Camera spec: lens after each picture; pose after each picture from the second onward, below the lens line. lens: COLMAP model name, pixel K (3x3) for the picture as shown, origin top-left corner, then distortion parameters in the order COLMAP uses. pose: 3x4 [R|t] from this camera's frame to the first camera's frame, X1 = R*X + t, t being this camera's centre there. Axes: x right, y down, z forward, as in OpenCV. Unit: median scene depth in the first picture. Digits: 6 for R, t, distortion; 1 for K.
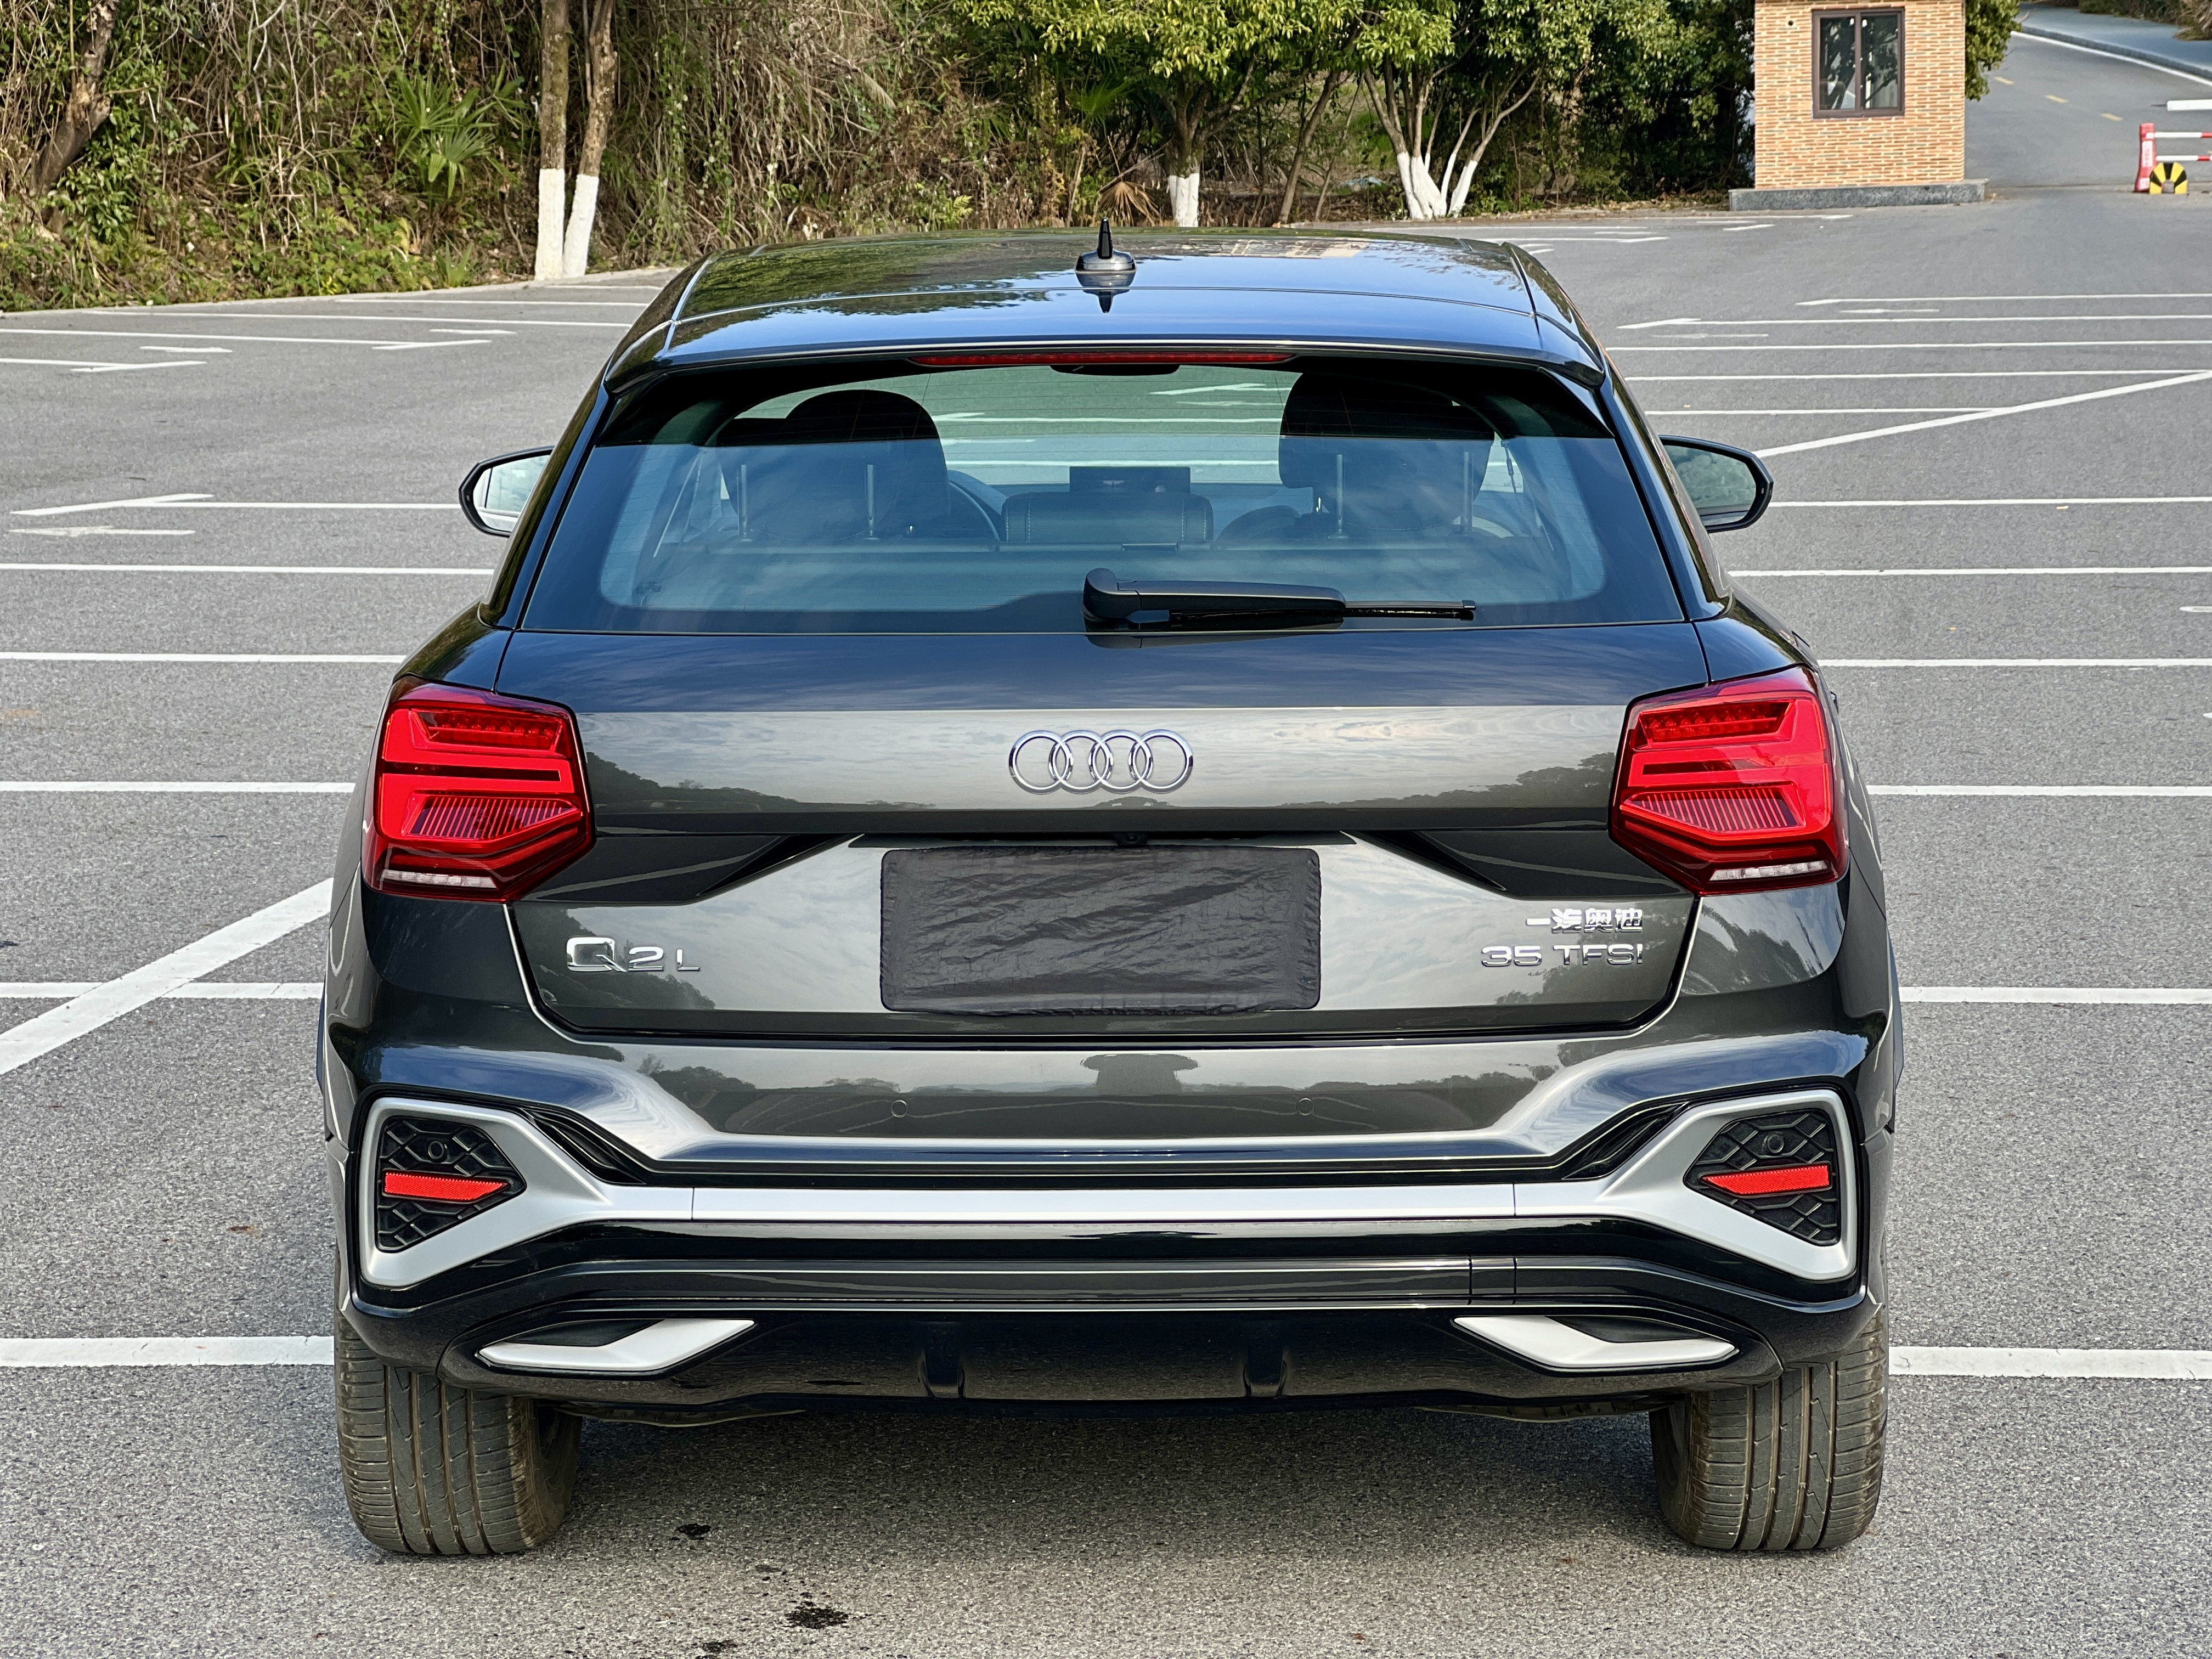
lens RADIAL K [[4886.1, 0, 1089.7], [0, 4886.1, 776.0], [0, 0, 1]] dist [0.204016, 0.000000]
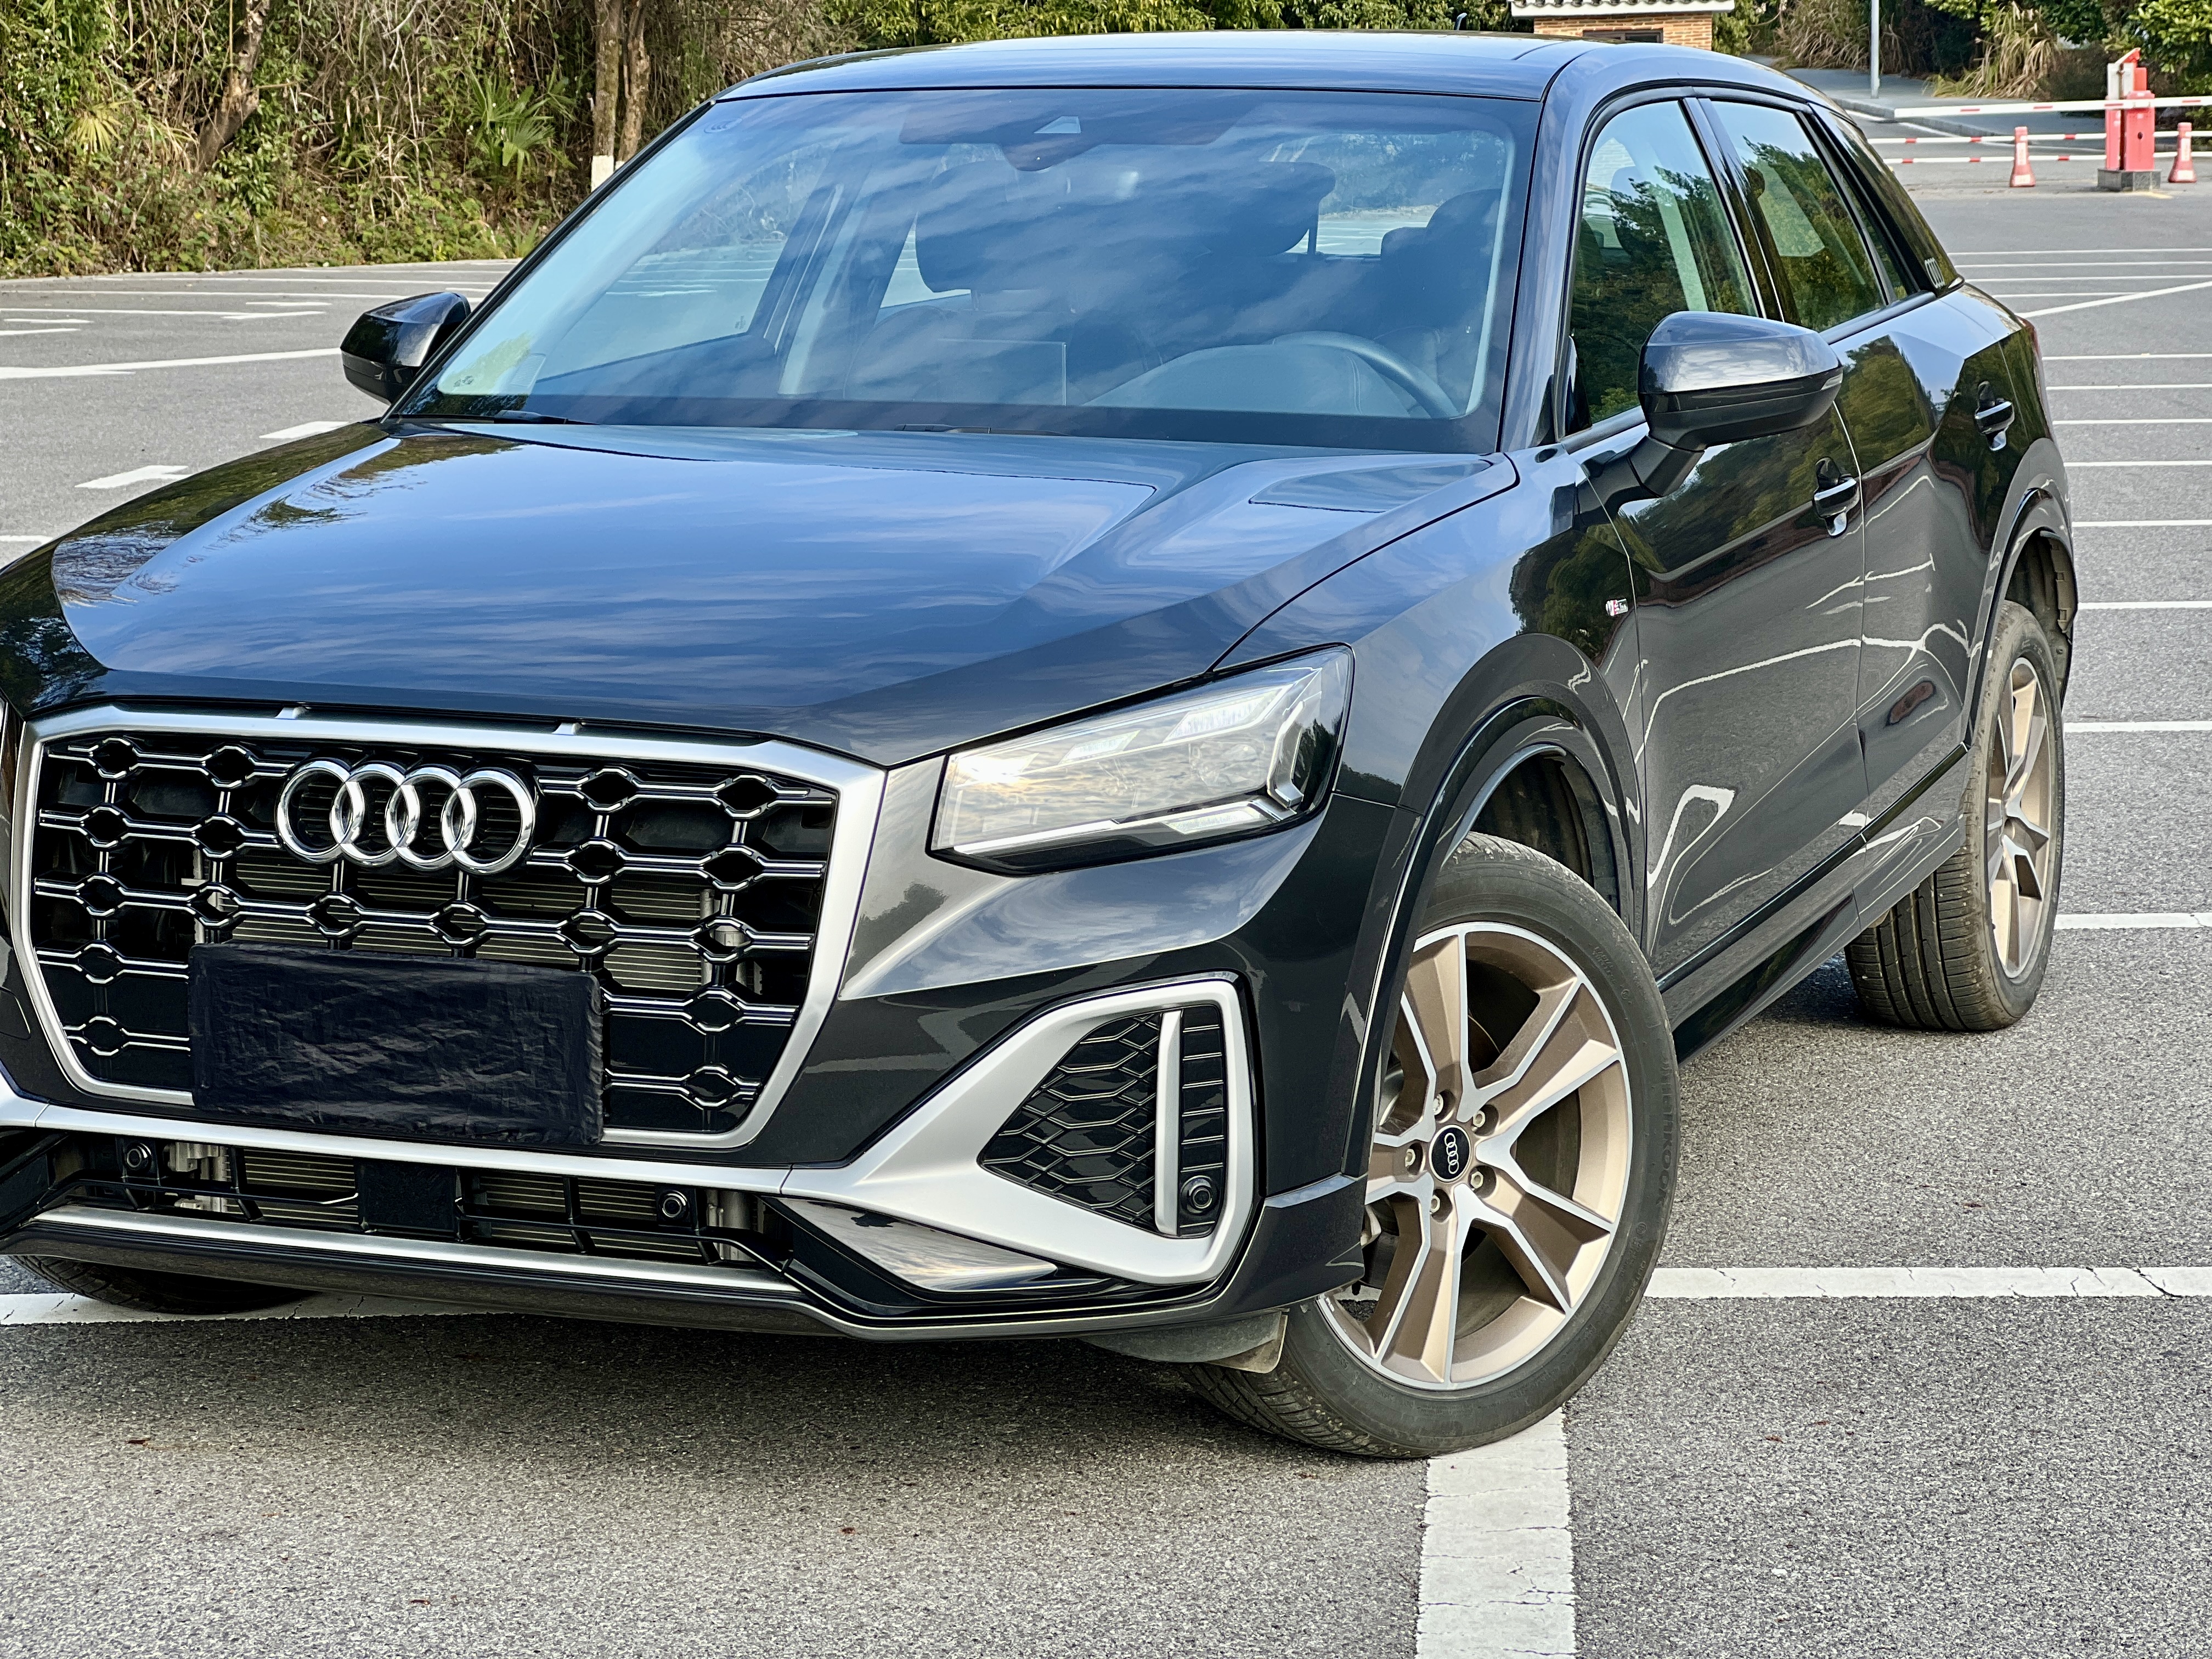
lens RADIAL K [[4886.1, 0, 1103.4], [0, 4886.1, 790.1], [0, 0, 1]] dist [0.204016, 0.000000]
pose [[0.994173, -0.012332, 0.107086, -0.118337], [0.012758, 0.999913, -0.003292, 0.031665], [-0.107036, 0.004639, 0.994244, -0.166436]]
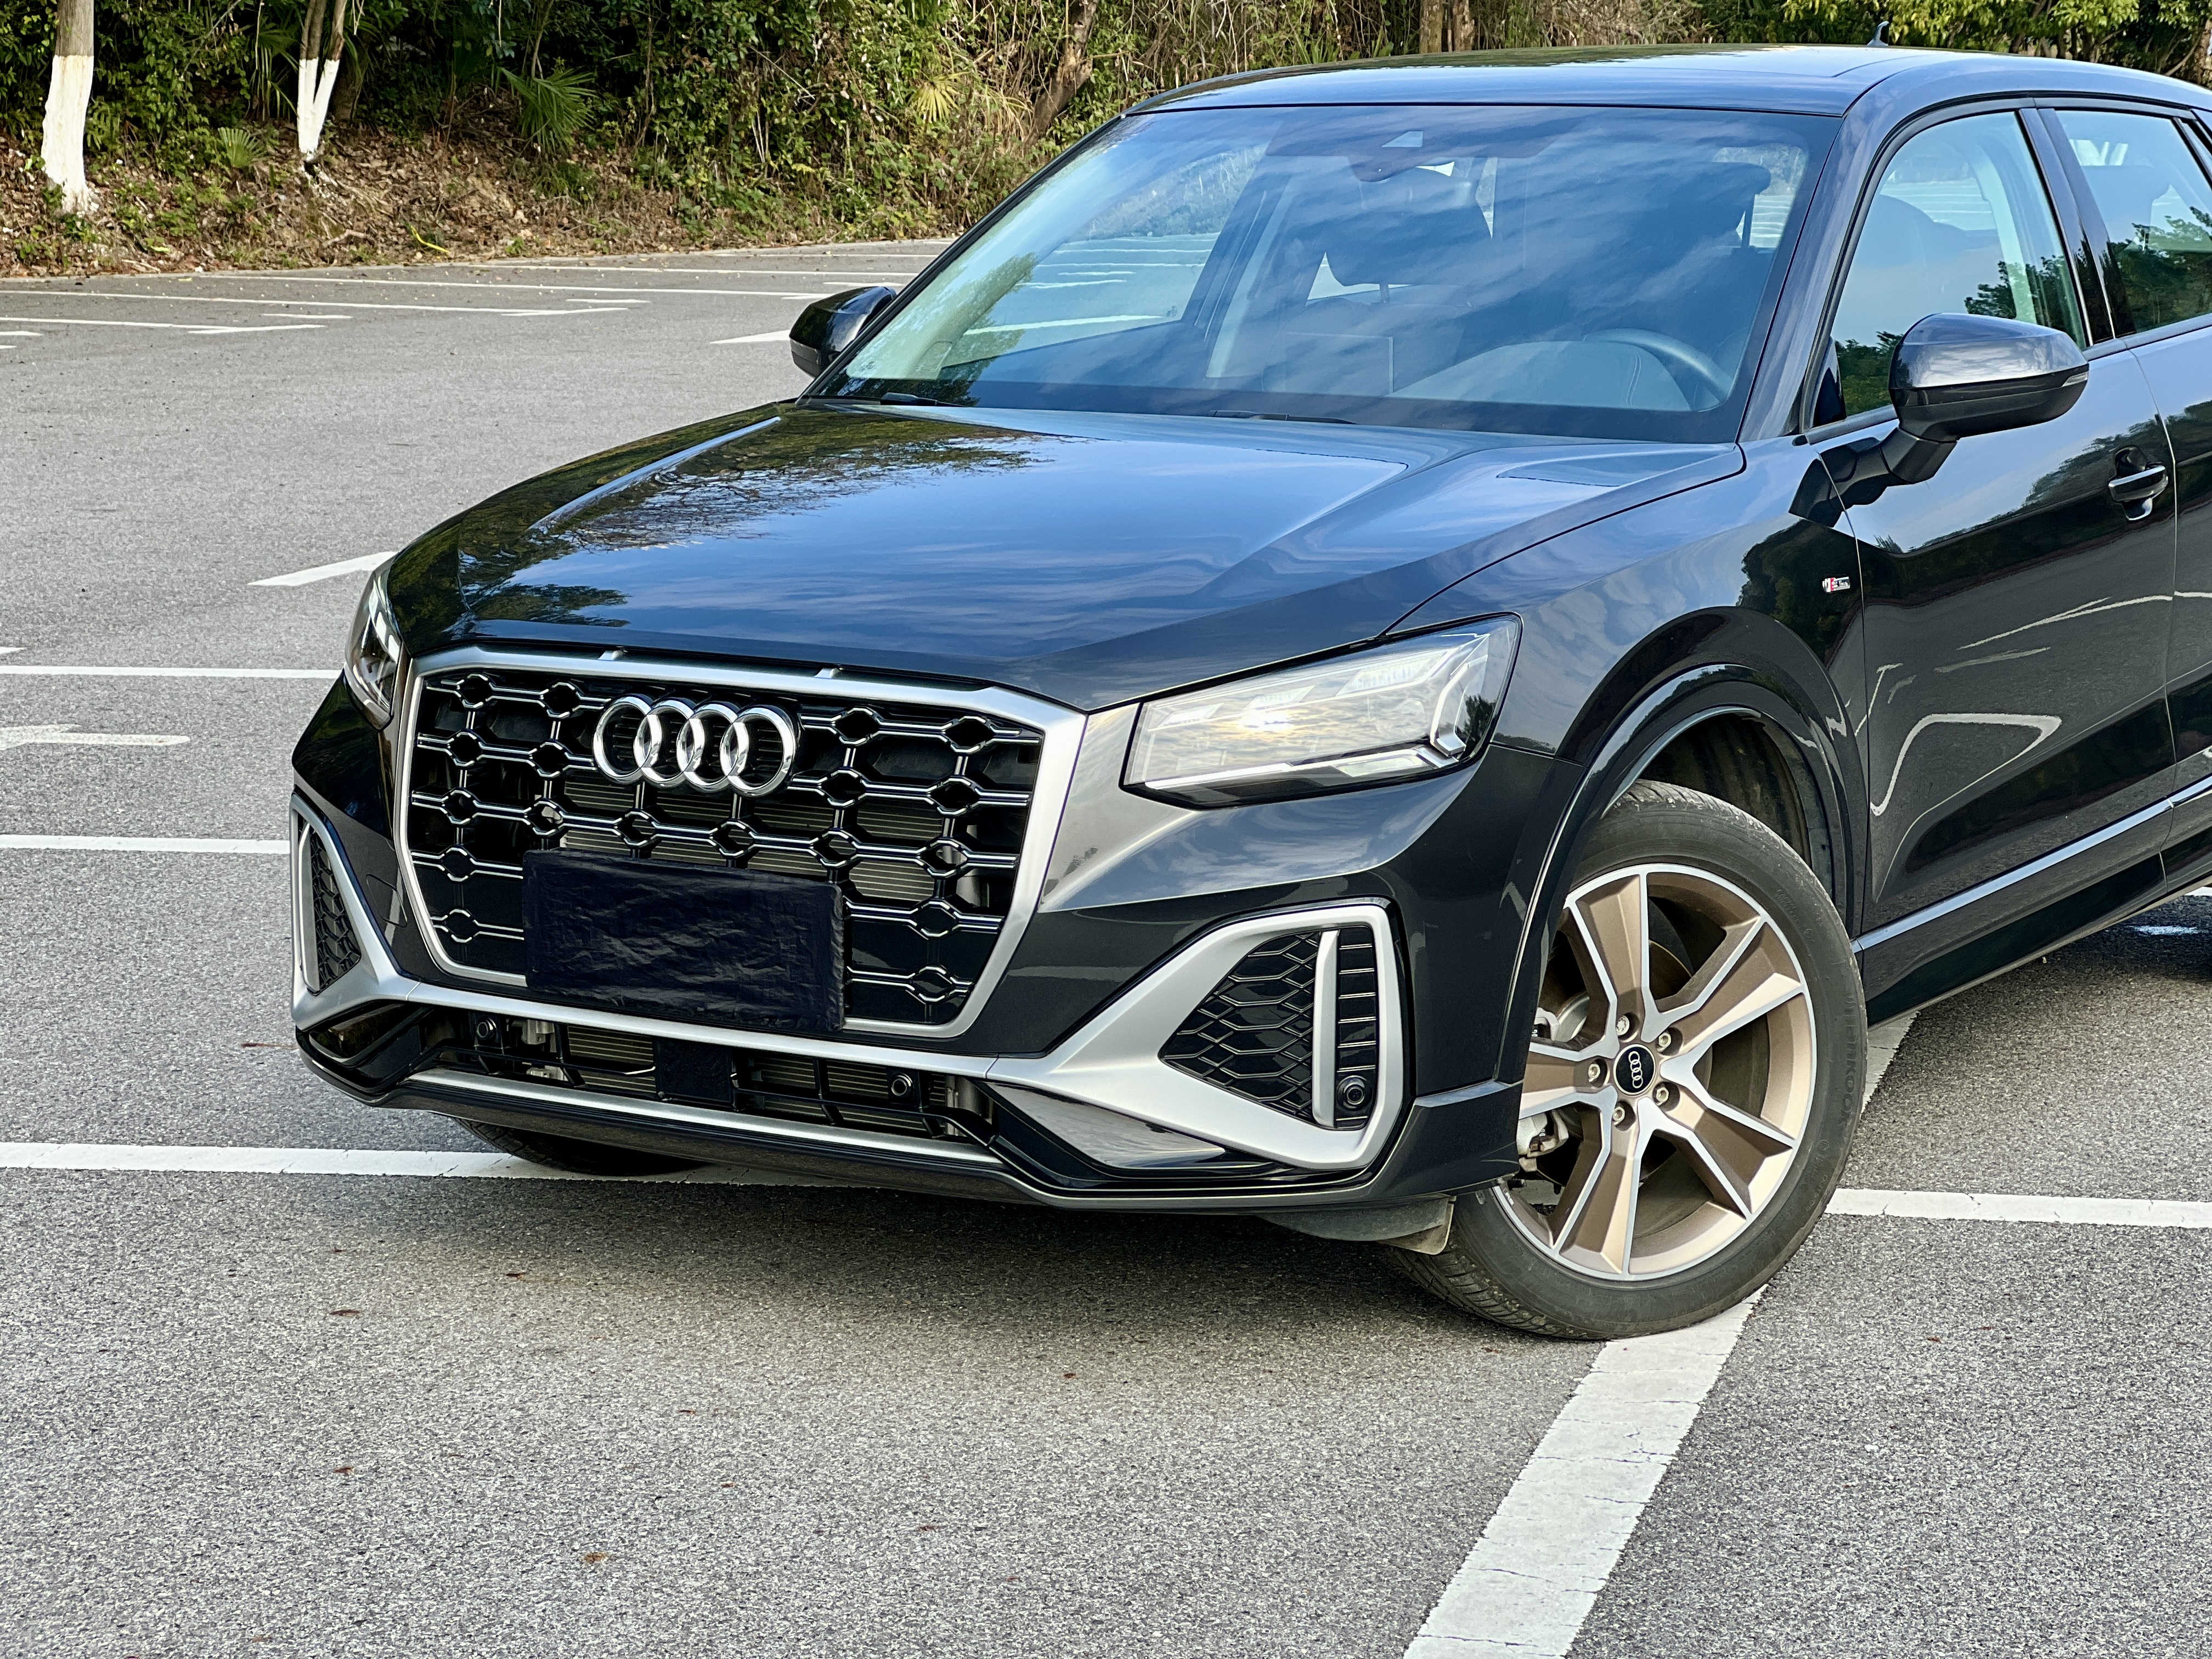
lens RADIAL K [[4886.1, 0, 1105.4], [0, 4886.1, 798.7], [0, 0, 1]] dist [0.204016, 0.000000]
pose [[0.997483, 0.011958, -0.069887, -0.101733], [-0.011488, 0.999909, 0.007120, 0.032062], [0.069966, -0.006300, 0.997530, -0.183475]]
